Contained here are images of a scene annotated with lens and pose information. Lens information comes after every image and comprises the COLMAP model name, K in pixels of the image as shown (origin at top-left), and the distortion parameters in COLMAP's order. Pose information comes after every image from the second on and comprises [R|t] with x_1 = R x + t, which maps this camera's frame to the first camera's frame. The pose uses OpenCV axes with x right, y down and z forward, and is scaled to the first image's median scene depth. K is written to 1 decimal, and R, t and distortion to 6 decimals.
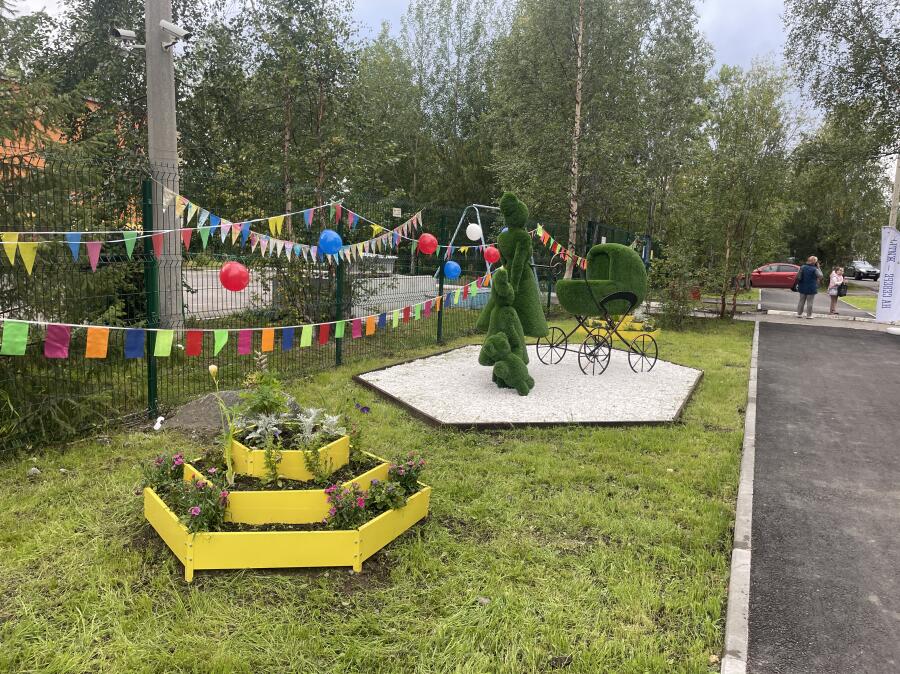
lens RADIAL K [[688.5, 0, 450.0], [0, 688.5, 337.0], [0, 0, 1]] dist [0.001051, -0.004584]
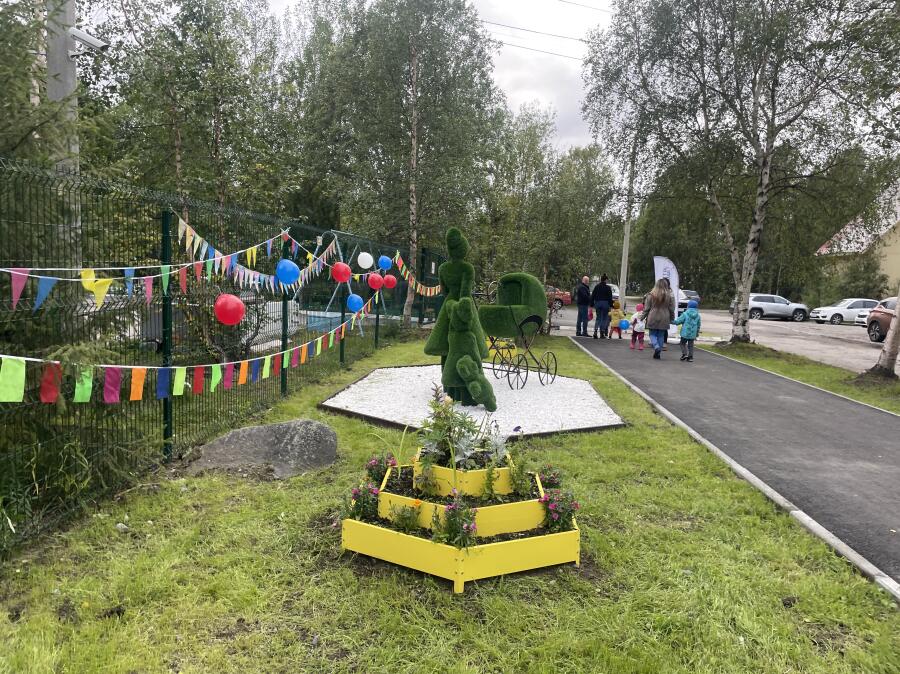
lens RADIAL K [[687.1, 0, 450.0], [0, 687.1, 337.0], [0, 0, 1]] dist [0.010893, 0.000212]
pose [[0.936540, -0.030639, 0.349219, -0.332987], [0.040358, 0.998973, -0.020587, -0.014672], [-0.348230, 0.033374, 0.936815, -0.017898]]
